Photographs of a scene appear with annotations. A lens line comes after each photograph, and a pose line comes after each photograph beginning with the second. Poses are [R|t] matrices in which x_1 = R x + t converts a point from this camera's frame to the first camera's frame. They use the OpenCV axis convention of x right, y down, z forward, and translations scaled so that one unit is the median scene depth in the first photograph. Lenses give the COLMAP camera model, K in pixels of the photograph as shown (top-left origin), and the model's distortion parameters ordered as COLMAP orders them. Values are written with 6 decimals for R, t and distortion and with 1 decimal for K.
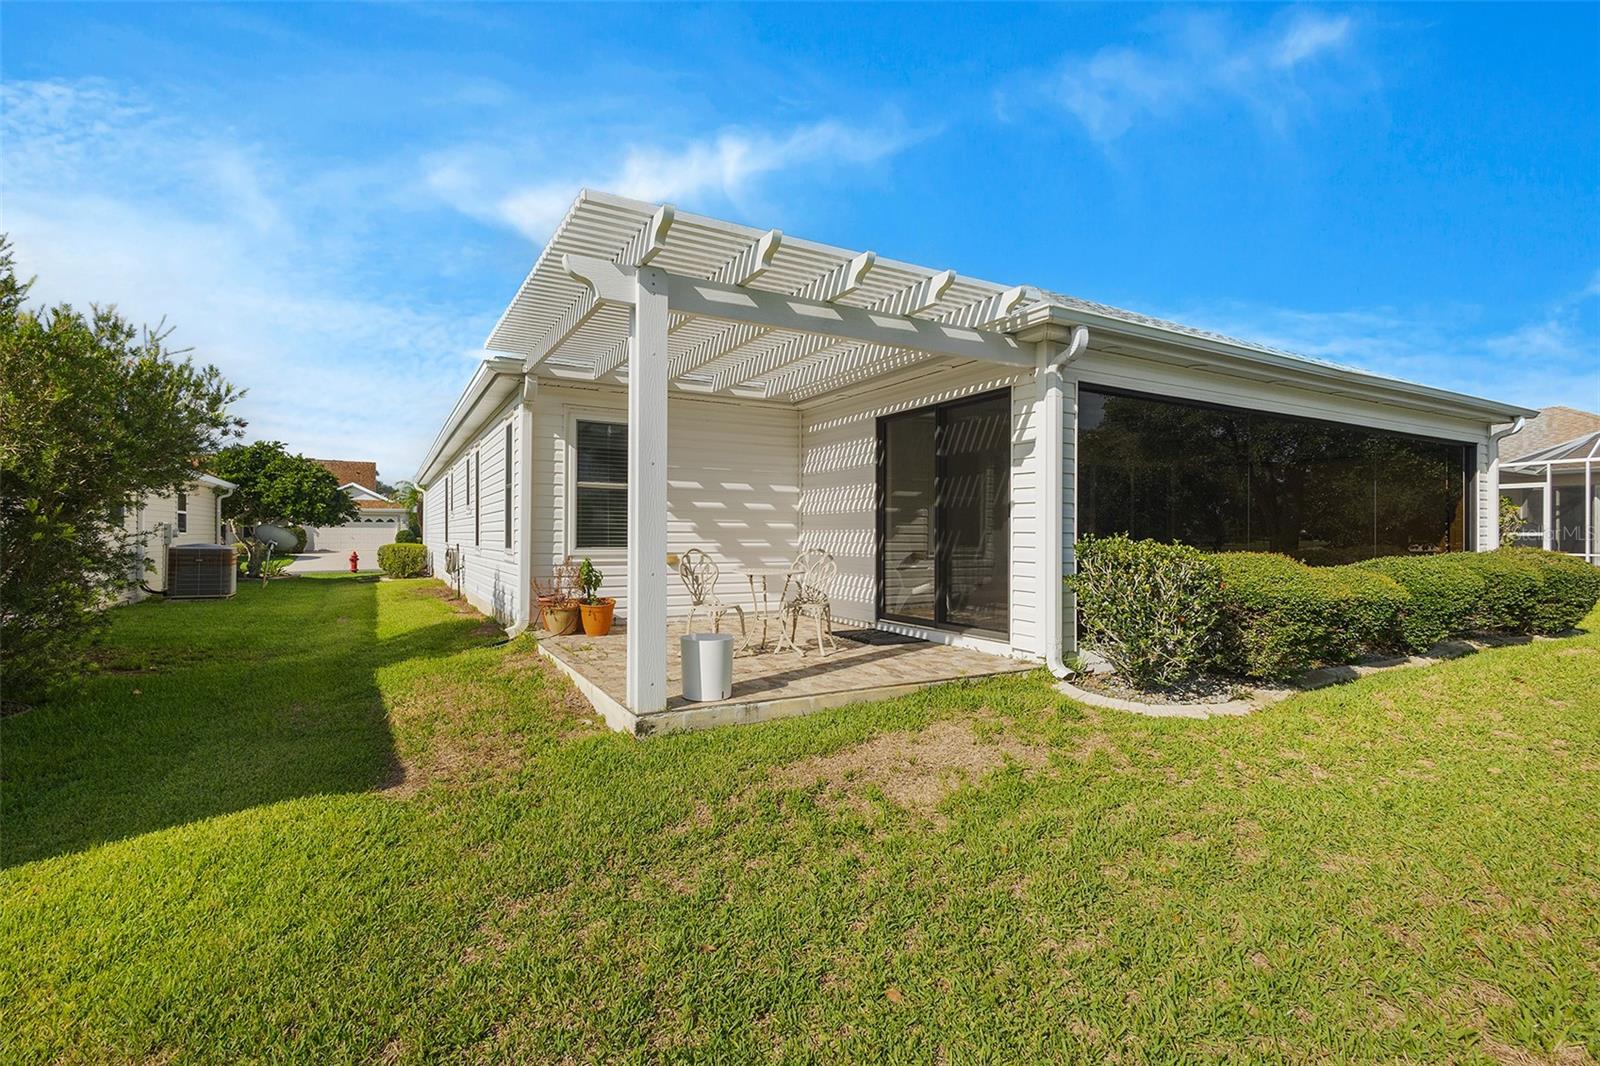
lens RADIAL K [[737.8, 0, 799.5], [0, 737.8, 529.6], [0, 0, 1]] dist [0.007958, -0.000147]
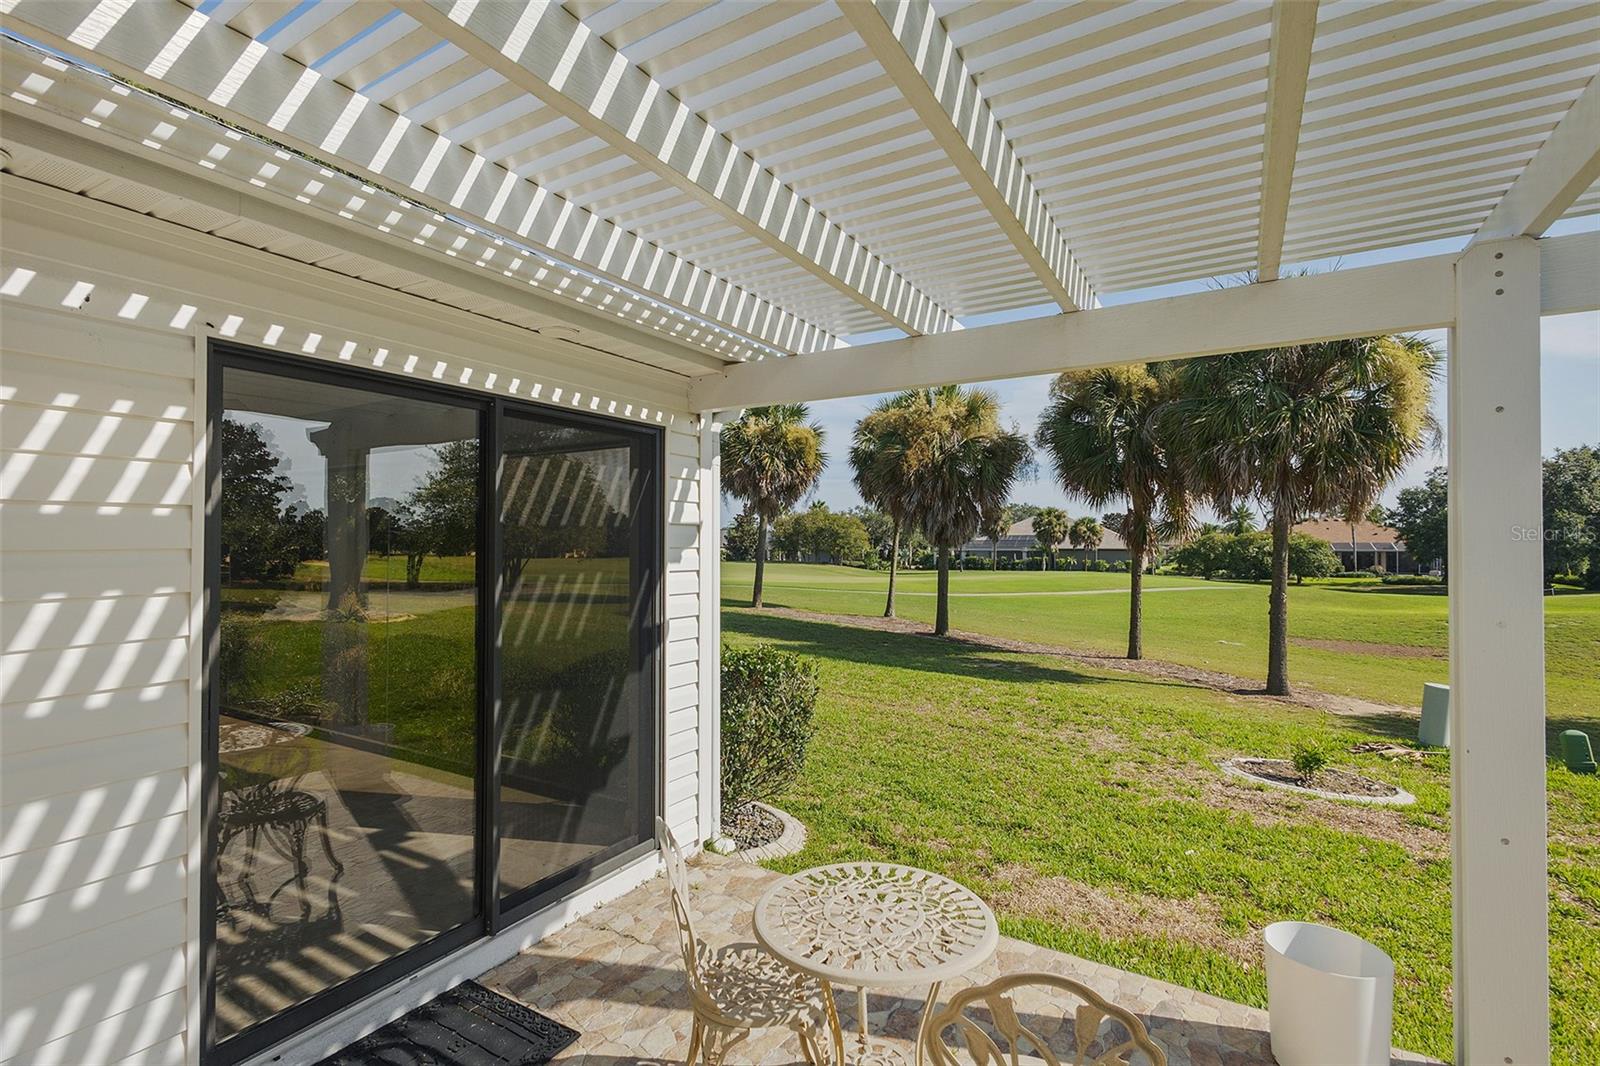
lens RADIAL K [[737.8, 0, 806.7], [0, 737.8, 544.0], [0, 0, 1]] dist [0.007958, -0.000147]
pose [[-0.495814, 0.006402, 0.868405, -0.302817], [0.004913, 0.999978, -0.004567, -0.095328], [-0.868415, 0.002002, -0.495835, 1.206775]]
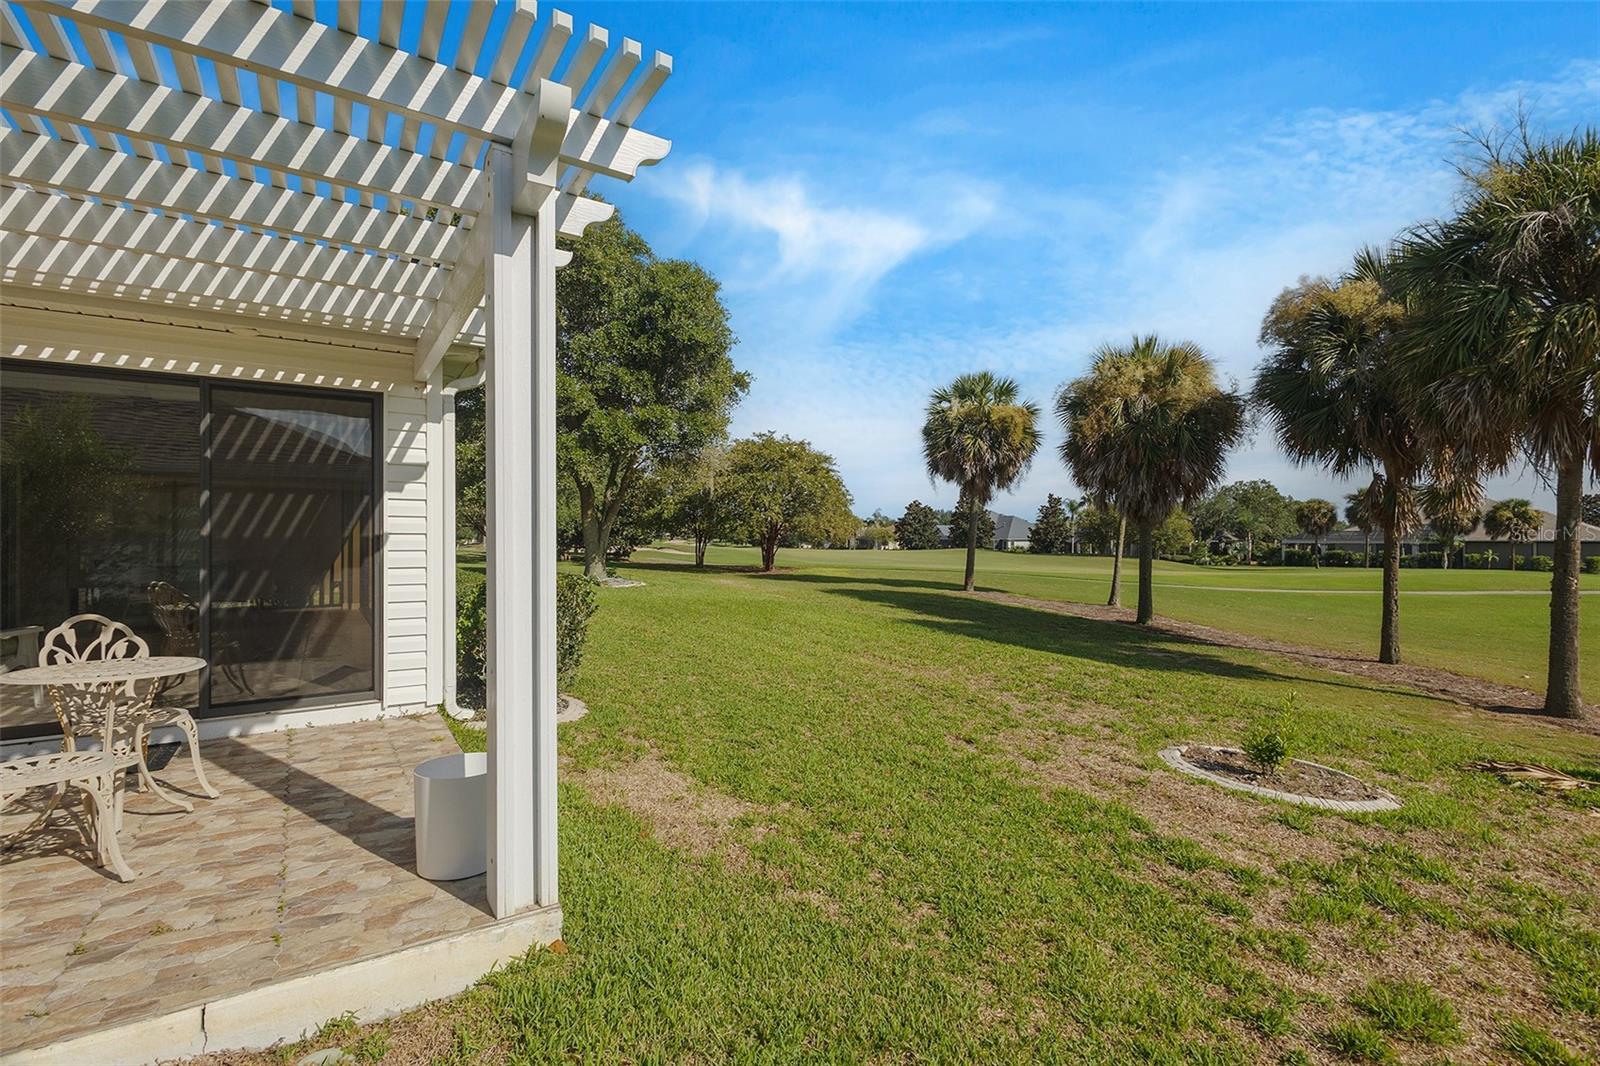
lens RADIAL K [[737.8, 0, 815.7], [0, 737.8, 540.5], [0, 0, 1]] dist [0.007958, -0.000147]
pose [[-0.080824, 0.005961, 0.996711, -0.590618], [0.002978, 0.999979, -0.005739, -0.021248], [-0.996724, 0.002504, -0.080840, 0.581838]]
